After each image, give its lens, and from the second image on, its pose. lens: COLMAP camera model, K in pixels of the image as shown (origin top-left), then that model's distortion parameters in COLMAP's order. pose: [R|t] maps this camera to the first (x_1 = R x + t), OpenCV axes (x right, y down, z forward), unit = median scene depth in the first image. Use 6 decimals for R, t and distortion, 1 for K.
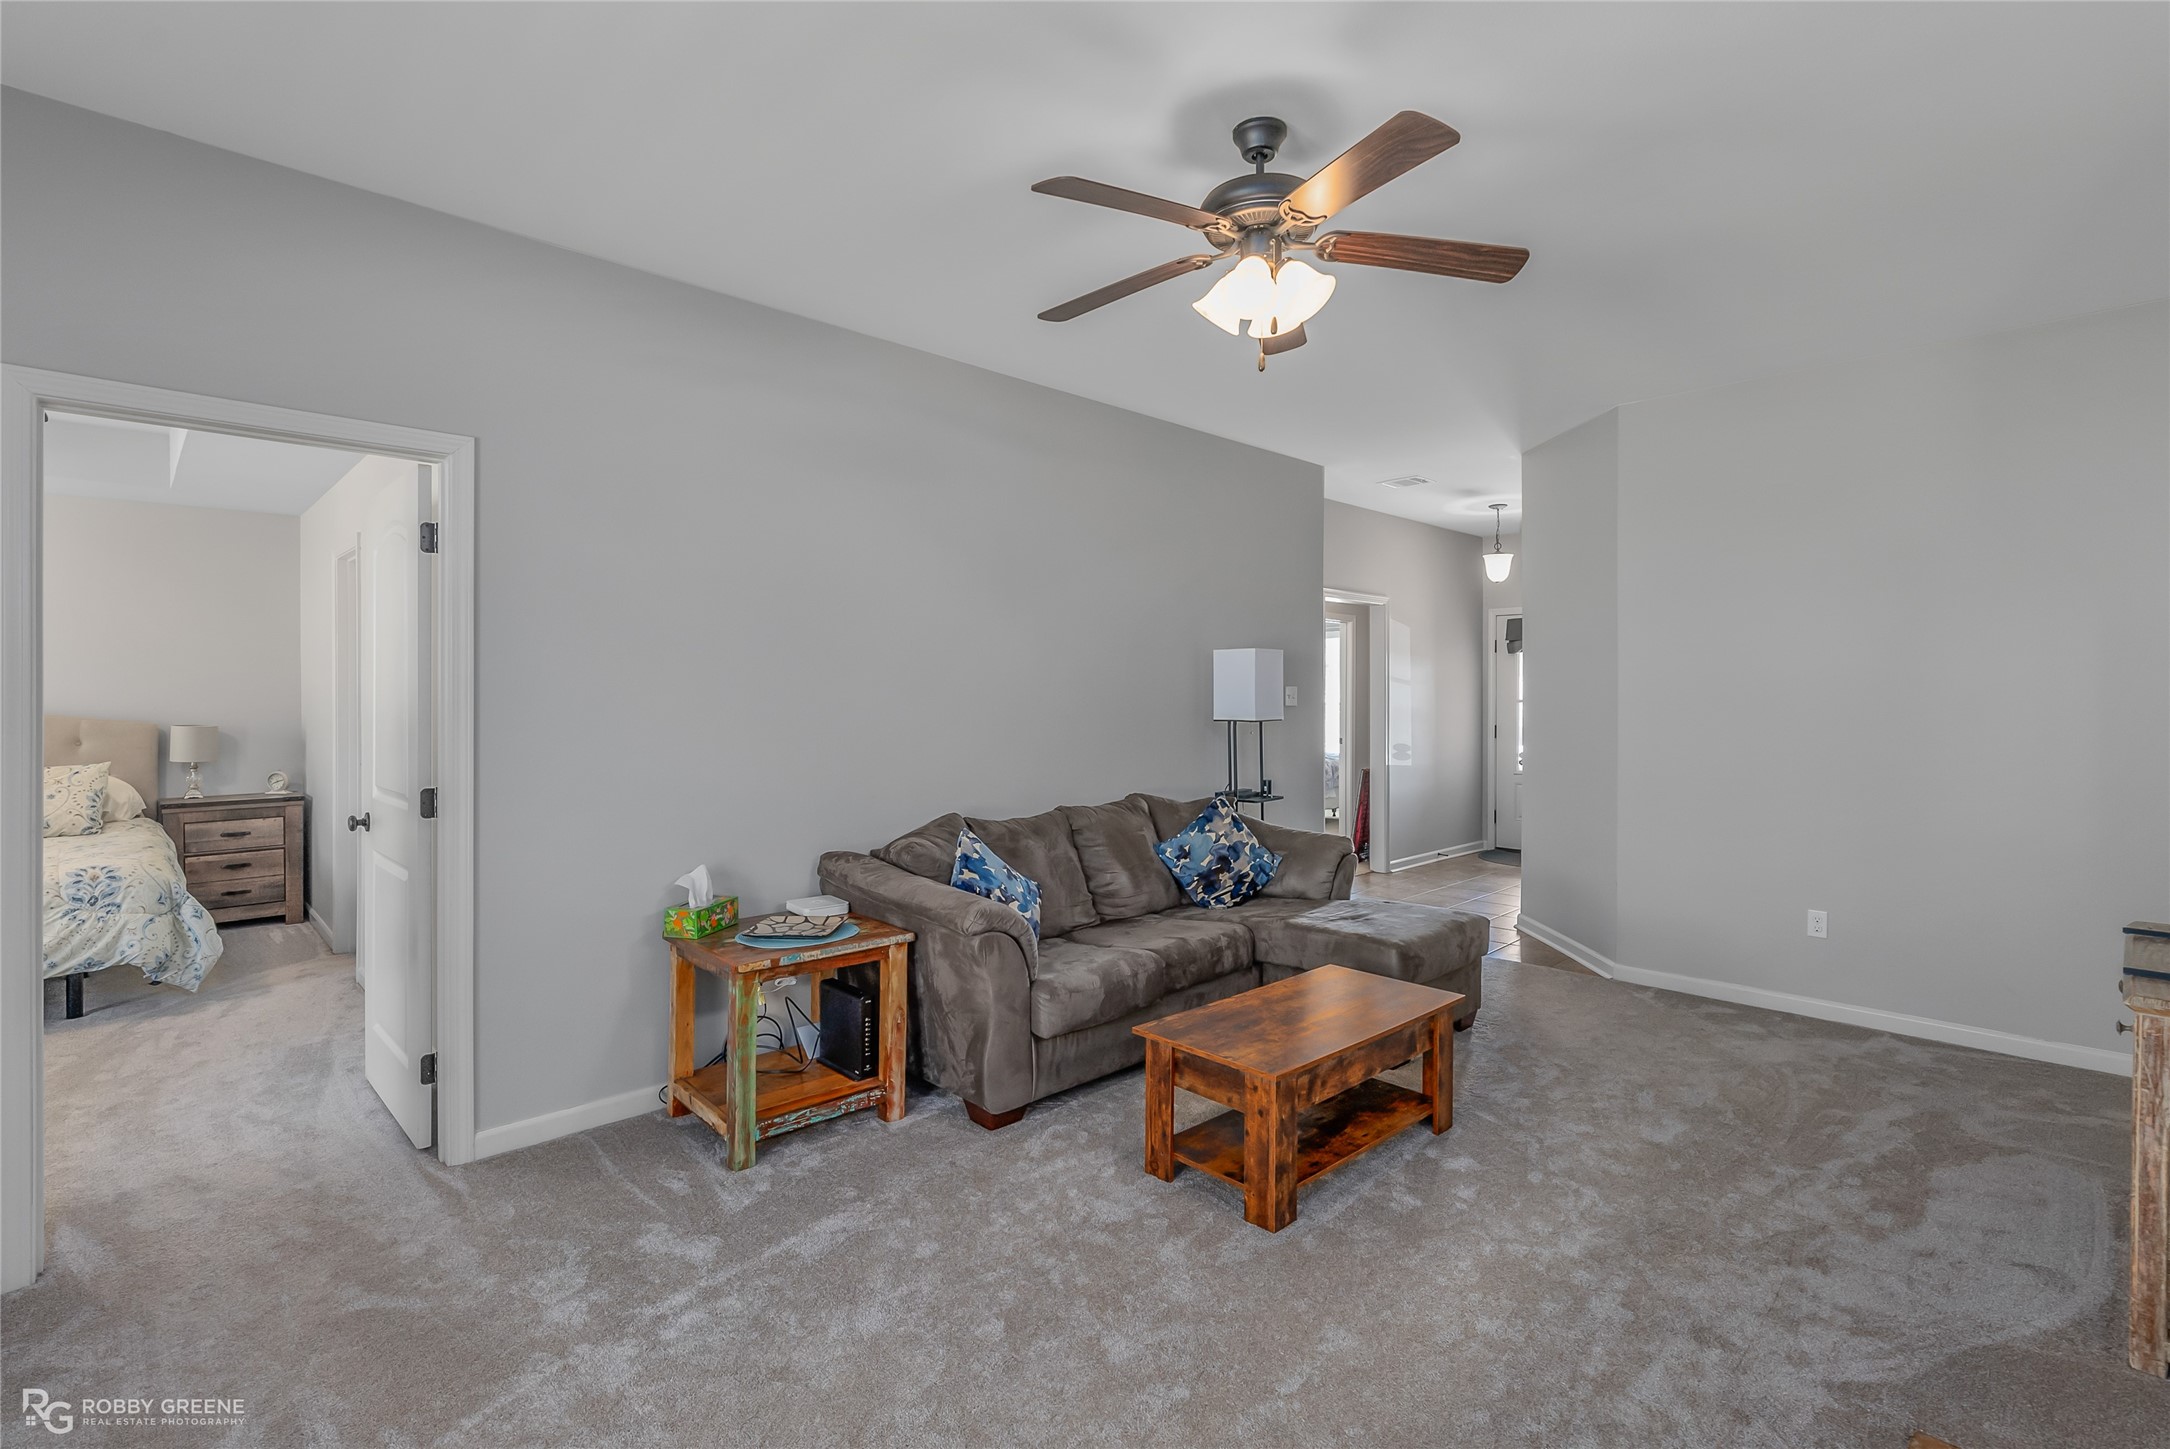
lens RADIAL K [[1003.5, 0, 1091.8], [0, 1003.5, 694.4], [0, 0, 1]] dist [-0.012446, 0.004828]
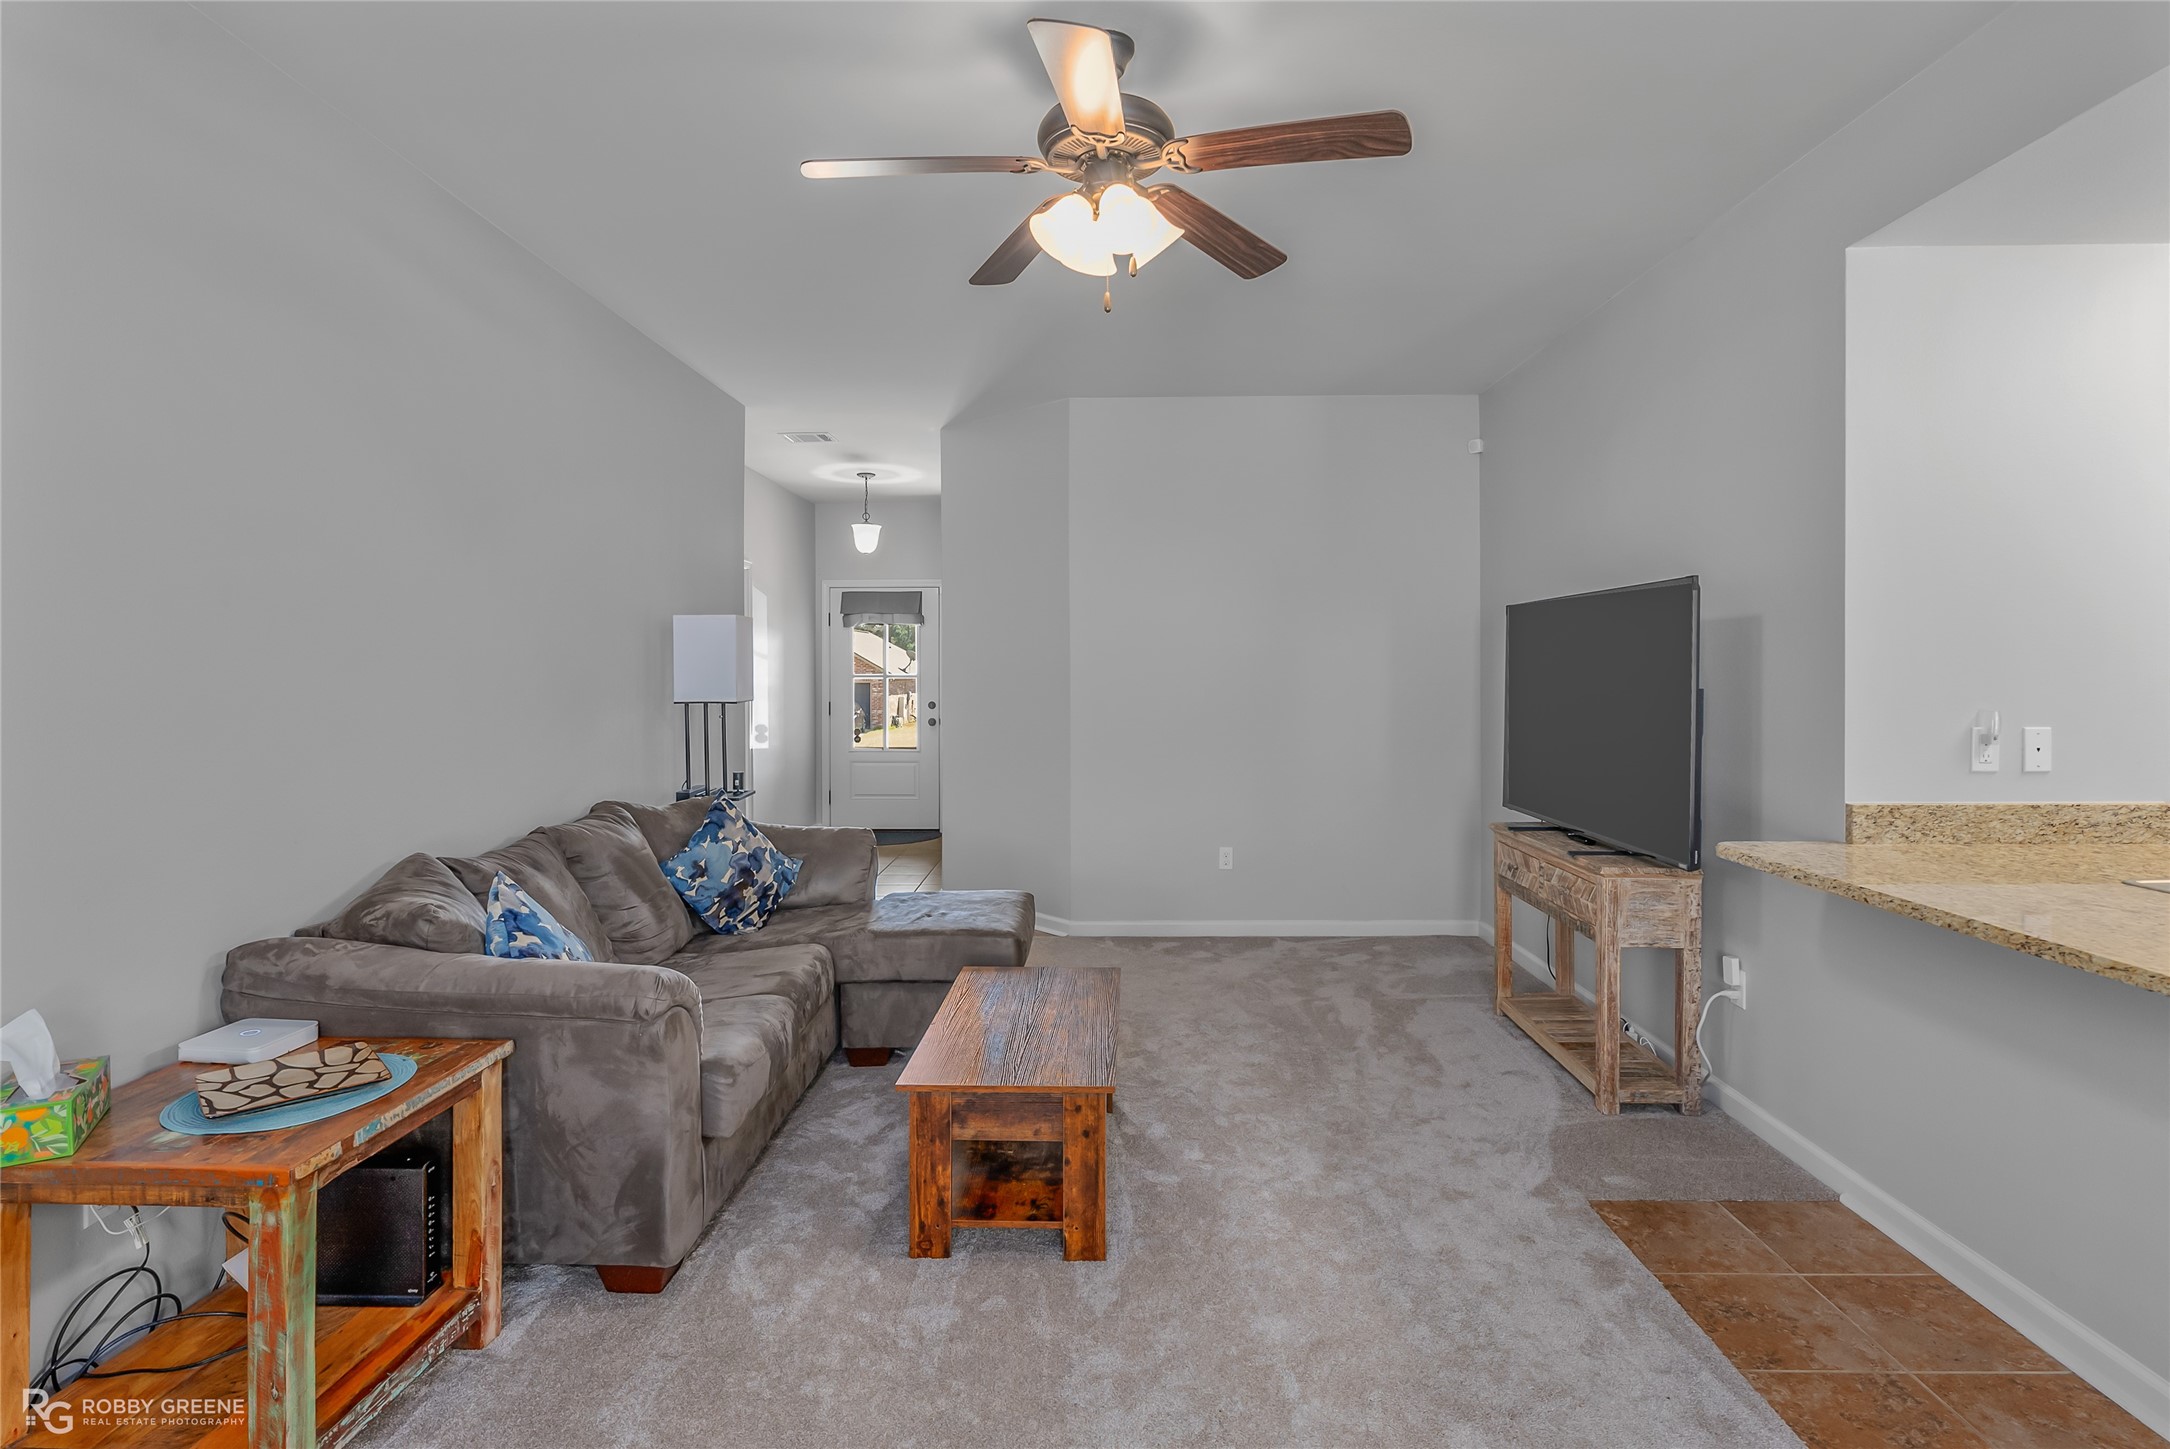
lens RADIAL K [[1083.0, 0, 1088.6], [0, 1083.0, 671.7], [0, 0, 1]] dist [-0.005339, 0.000729]
pose [[0.706644, -0.004195, 0.707557, -0.366643], [0.003131, 0.999991, 0.002803, -0.000466], [-0.707563, 0.000234, 0.706651, 0.219482]]
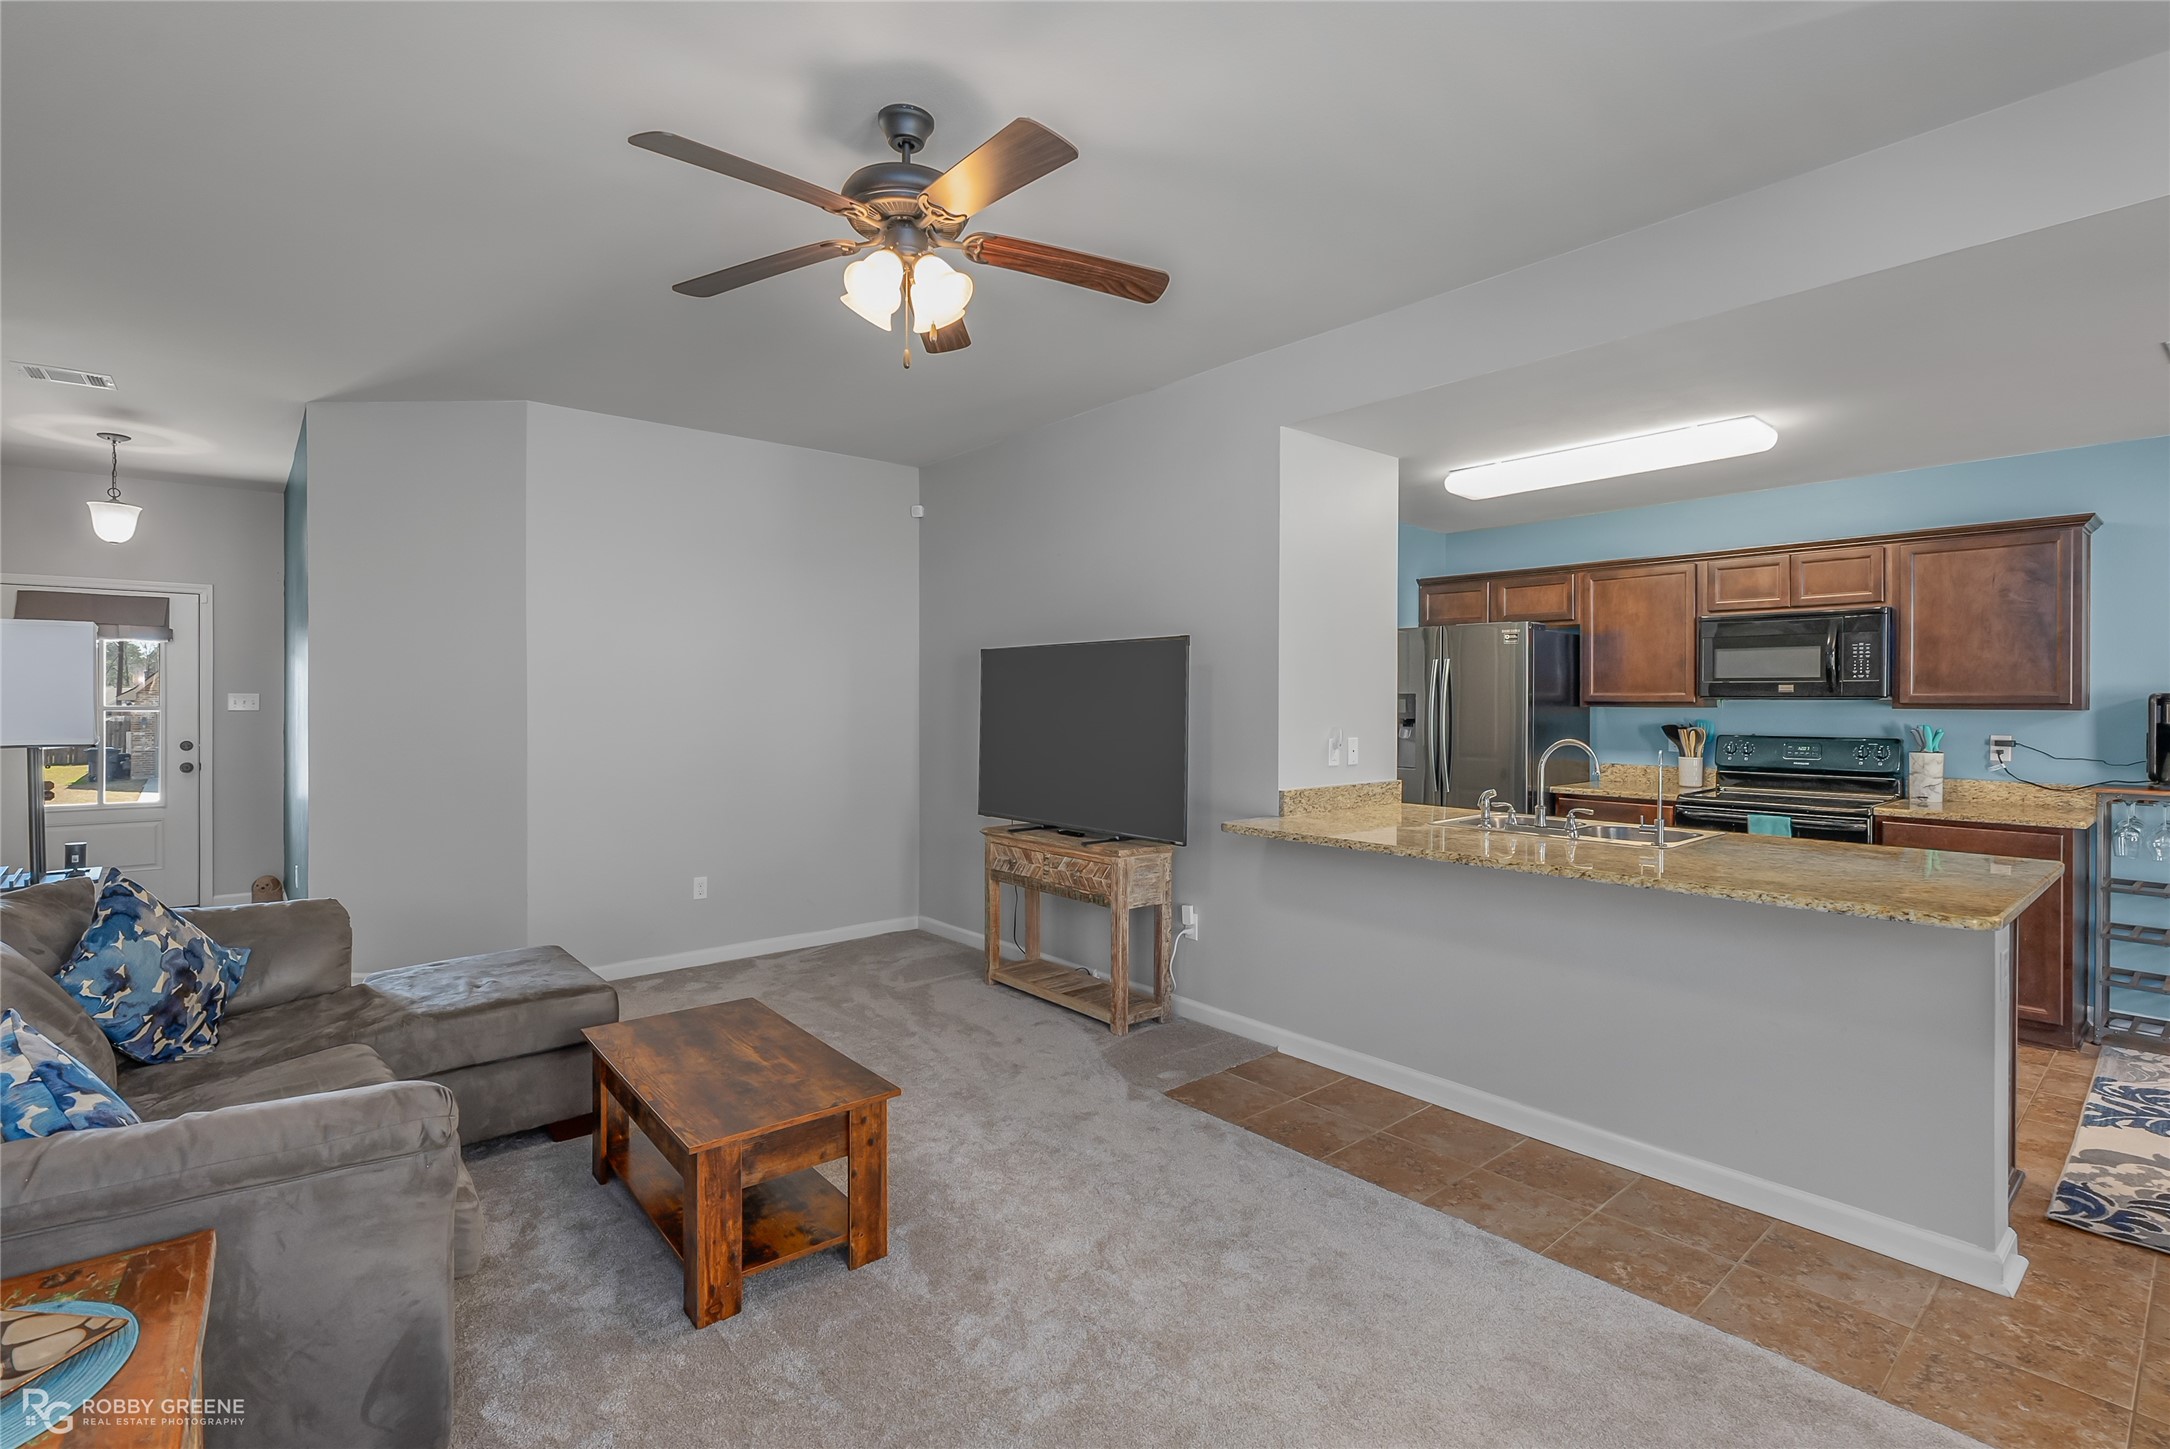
lens RADIAL K [[1007.7, 0, 1091.8], [0, 1007.7, 706.6], [0, 0, 1]] dist [-0.012177, 0.006241]
pose [[0.056889, -0.006429, 0.998360, -0.543759], [-0.001048, 0.999978, 0.006500, -0.000745], [-0.998380, -0.001416, 0.056881, 0.521877]]
